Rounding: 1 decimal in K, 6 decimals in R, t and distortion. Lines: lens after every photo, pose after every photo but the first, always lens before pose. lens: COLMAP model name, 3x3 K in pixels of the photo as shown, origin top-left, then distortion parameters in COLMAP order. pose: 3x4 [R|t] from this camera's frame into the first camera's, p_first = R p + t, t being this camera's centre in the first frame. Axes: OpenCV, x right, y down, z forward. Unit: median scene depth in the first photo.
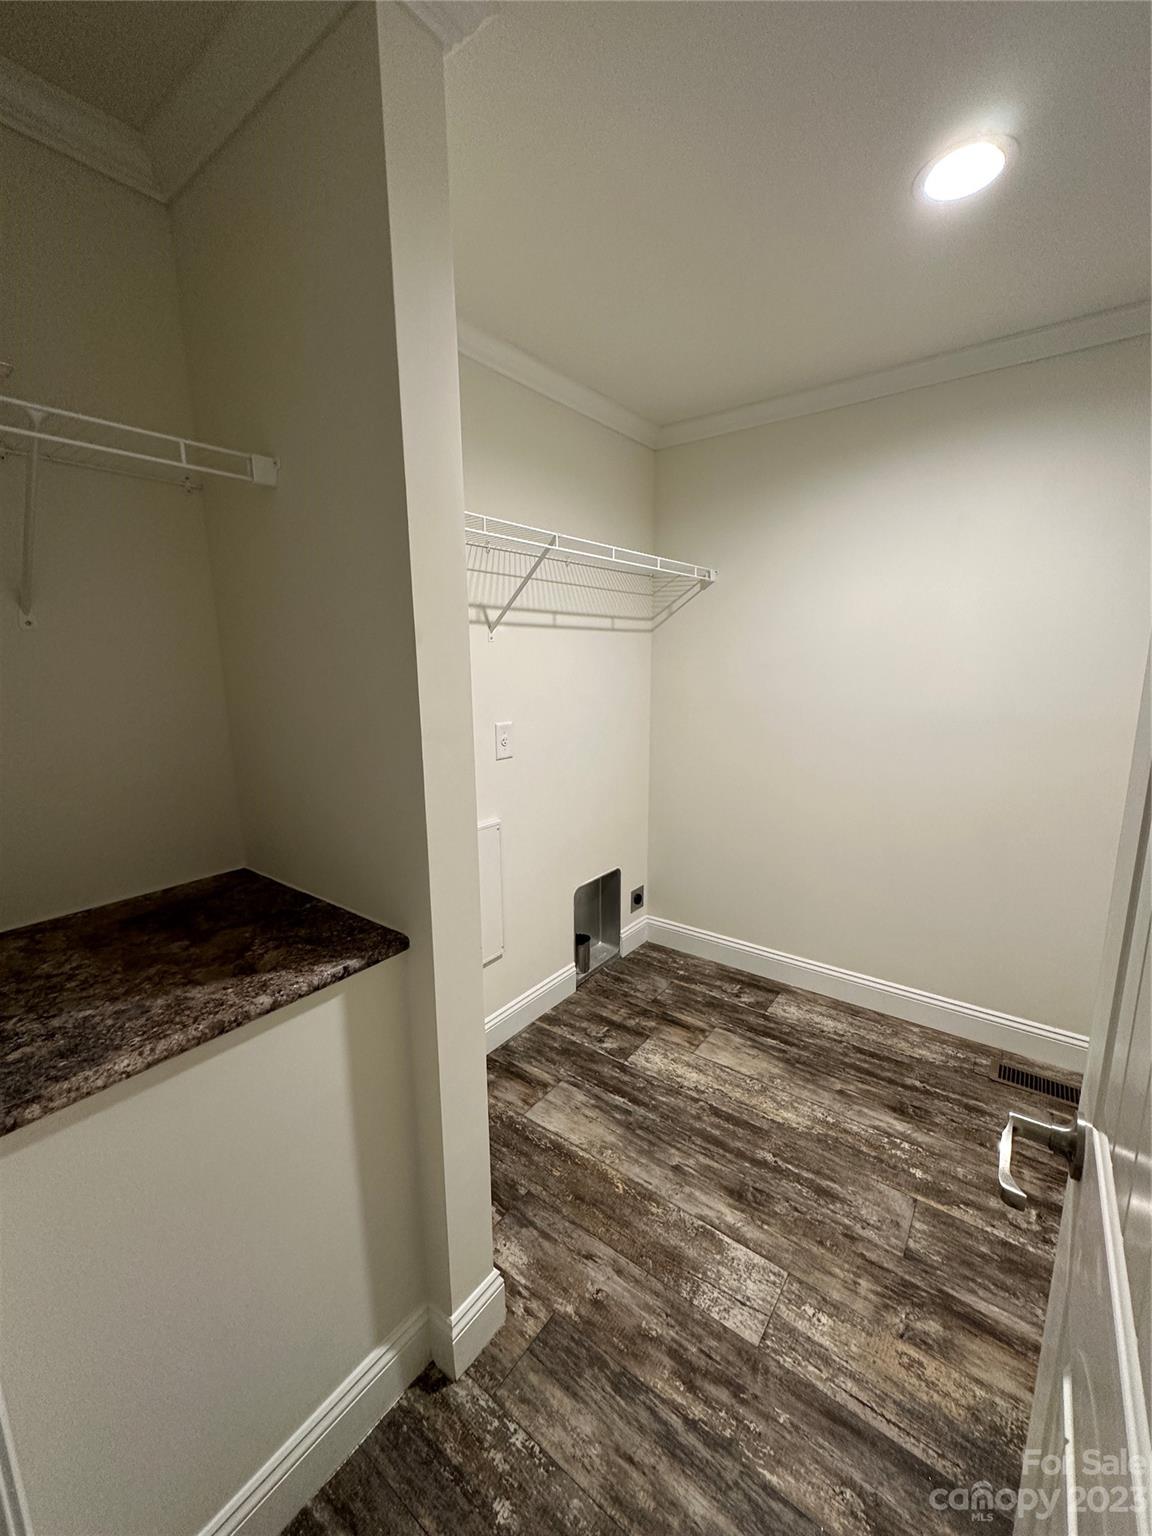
lens RADIAL K [[612.0, 0, 576.0], [0, 612.0, 768.0], [0, 0, 1]] dist [0.000743, 0.000491]
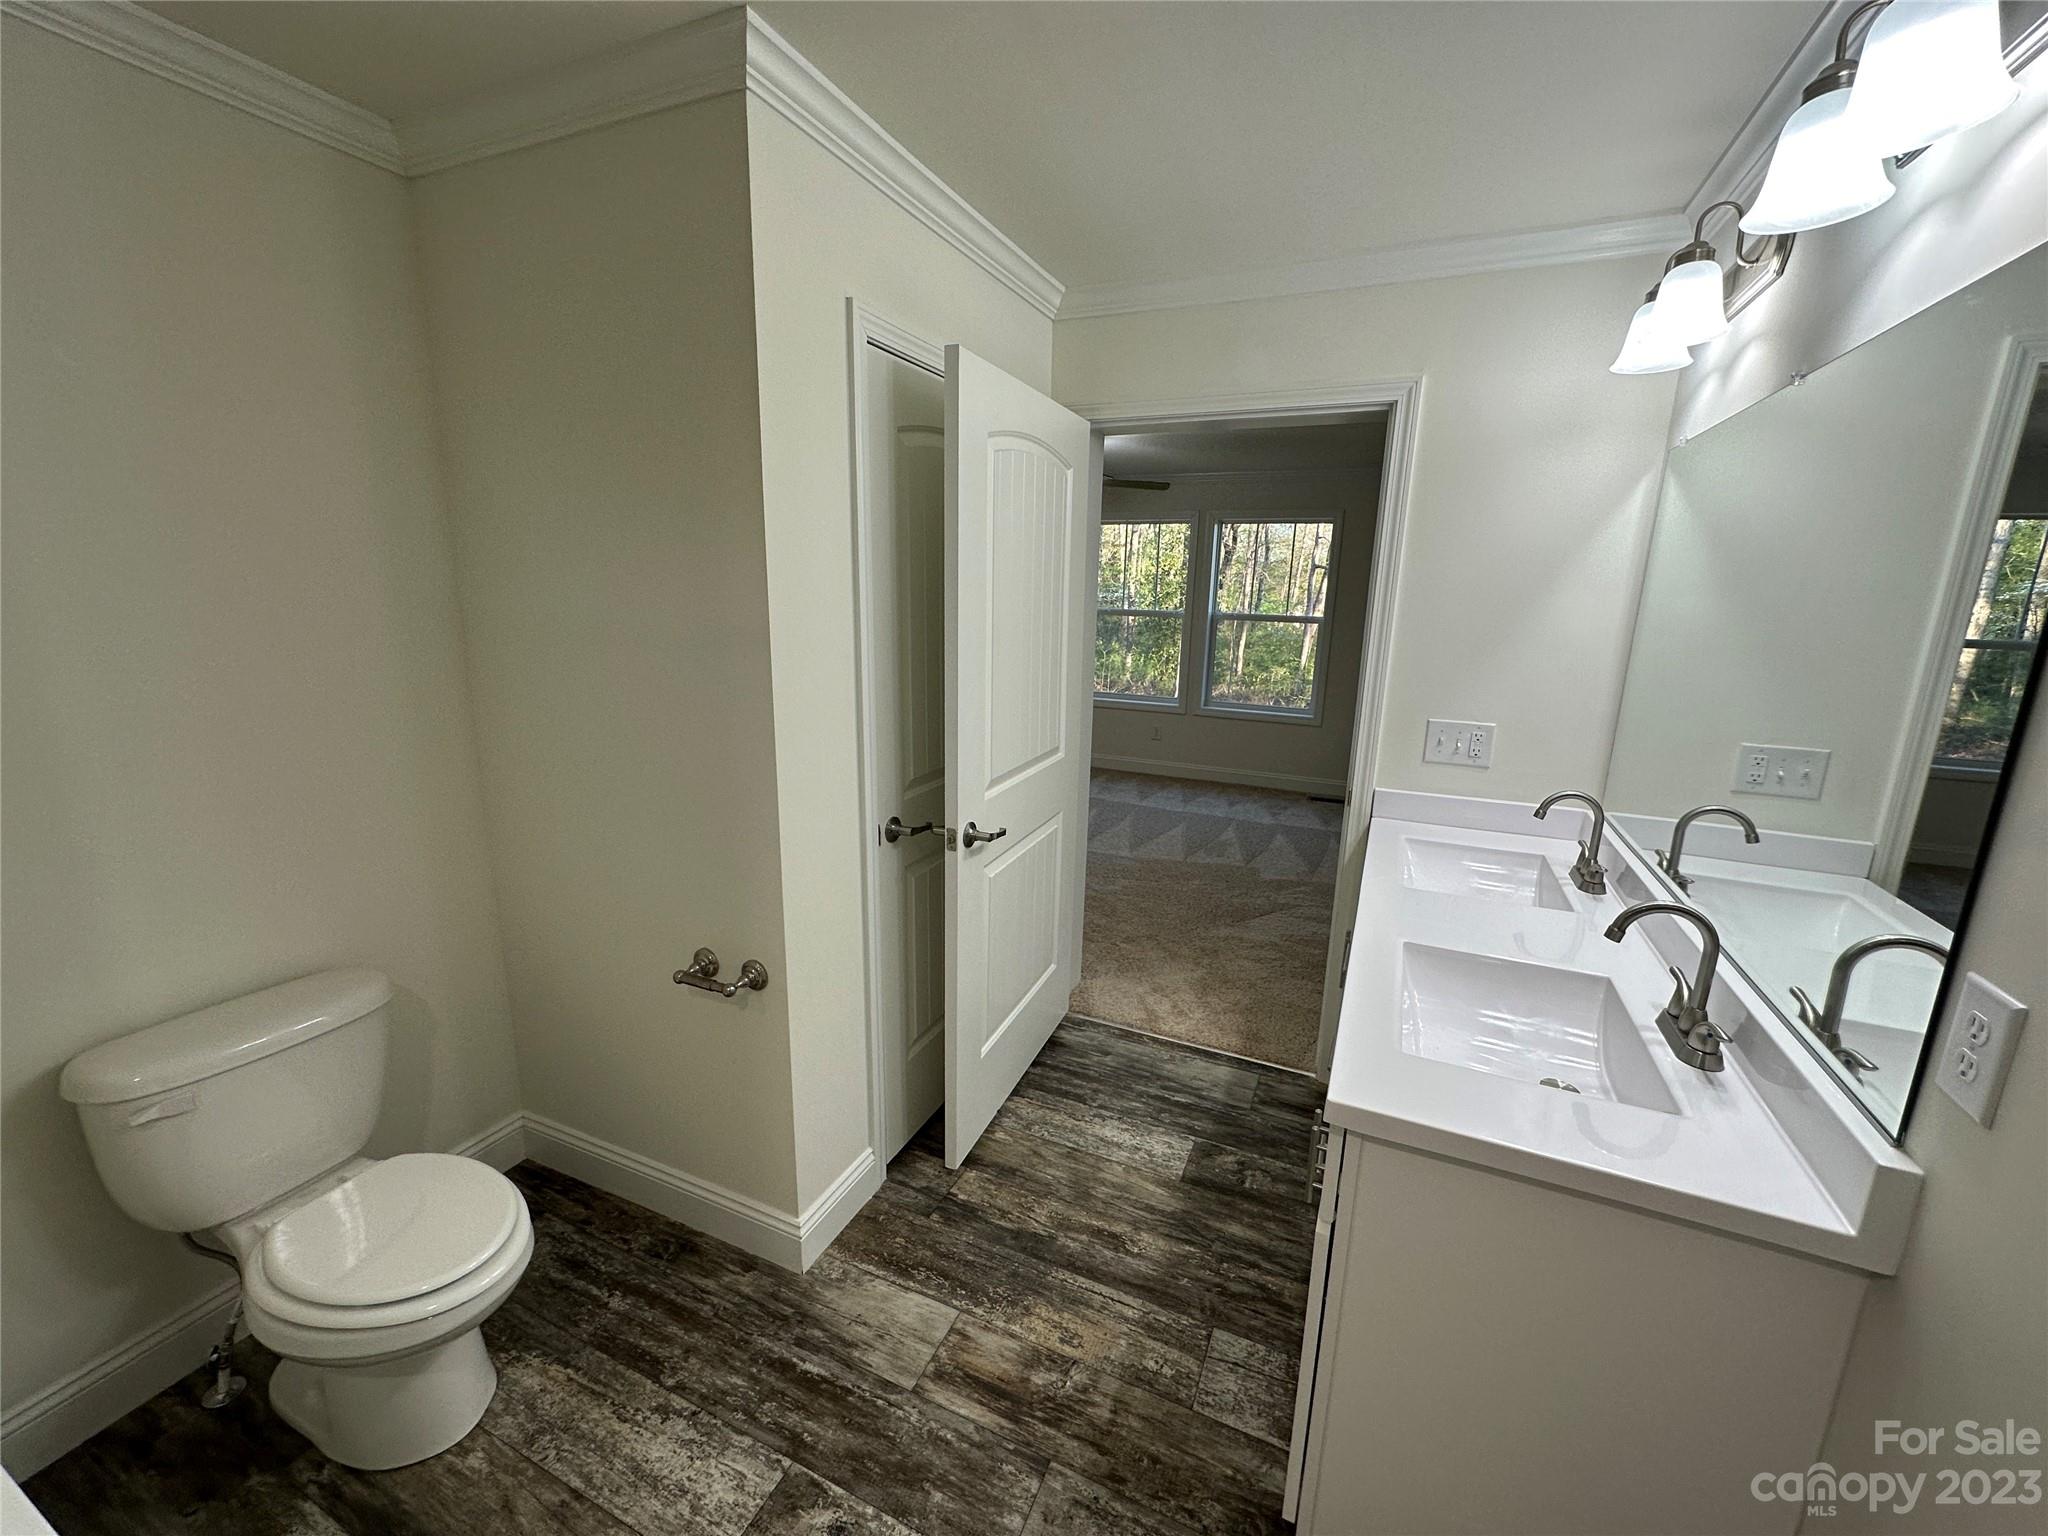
lens RADIAL K [[816.0, 0, 1024.0], [0, 816.0, 768.0], [0, 0, 1]] dist [0.000743, 0.000491]
pose [[-0.975455, 0.036782, -0.217104, 0.823969], [-0.052097, 0.919407, 0.389842, -0.393651], [0.213946, 0.391584, -0.894924, 1.703813]]
